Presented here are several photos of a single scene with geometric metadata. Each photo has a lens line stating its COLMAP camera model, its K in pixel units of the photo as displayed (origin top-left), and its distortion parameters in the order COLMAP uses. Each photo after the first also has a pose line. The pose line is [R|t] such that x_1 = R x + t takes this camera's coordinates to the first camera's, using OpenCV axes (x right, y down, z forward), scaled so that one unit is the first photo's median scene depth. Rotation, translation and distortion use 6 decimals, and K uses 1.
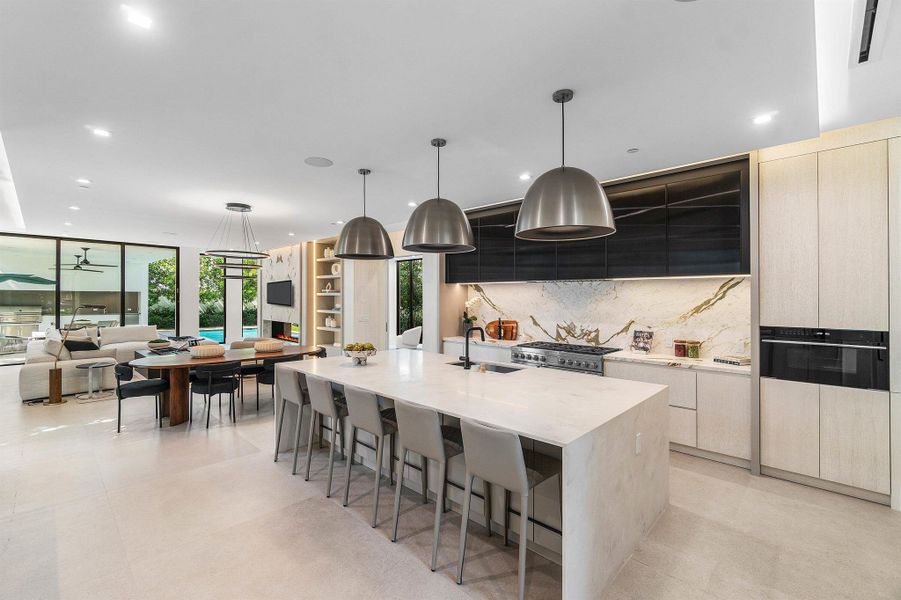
lens RADIAL K [[395.6, 0, 443.8], [0, 395.6, 298.7], [0, 0, 1]] dist [-0.001639, 0.001012]
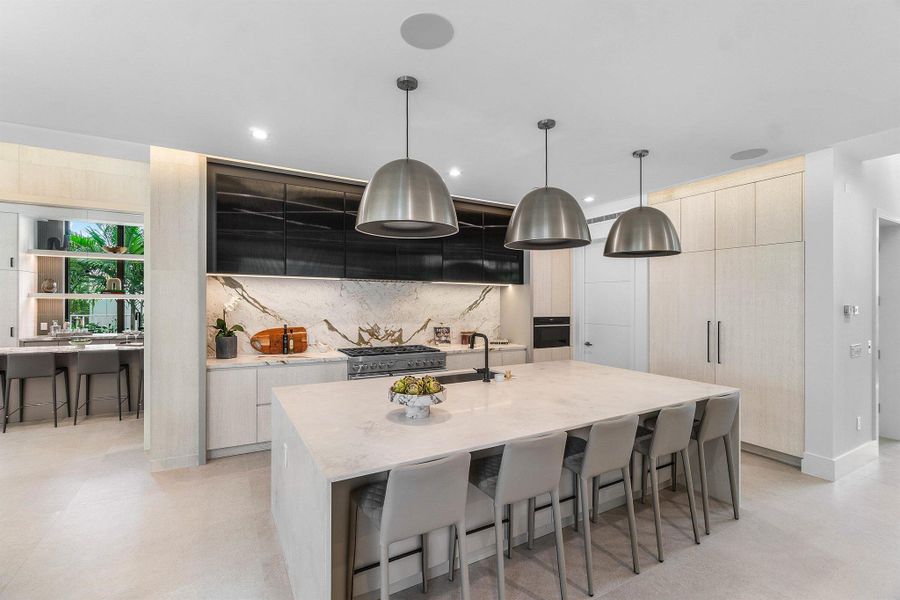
lens RADIAL K [[395.2, 0, 443.1], [0, 395.2, 298.3], [0, 0, 1]] dist [-0.001639, 0.001012]
pose [[0.282102, 0.004516, 0.959374, -0.564213], [-0.006130, 0.999977, -0.002905, -0.000465], [-0.959365, -0.005062, 0.282123, 0.595762]]
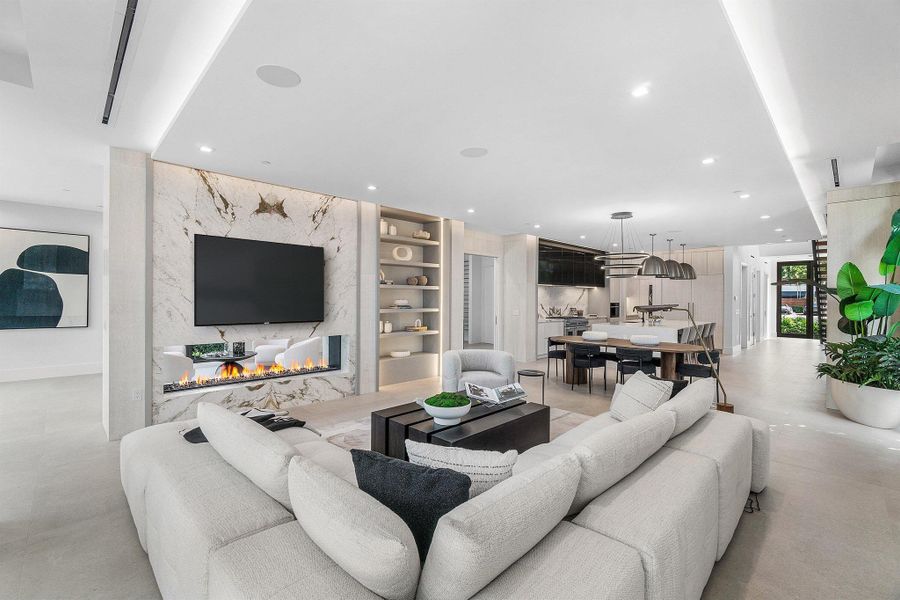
lens RADIAL K [[395.2, 0, 450.2], [0, 395.2, 297.9], [0, 0, 1]] dist [-0.001639, 0.001012]
pose [[0.008418, -0.001514, 0.999963, -1.754381], [-0.002202, 0.999996, 0.001533, 0.016332], [-0.999962, -0.002215, 0.008414, 1.564998]]
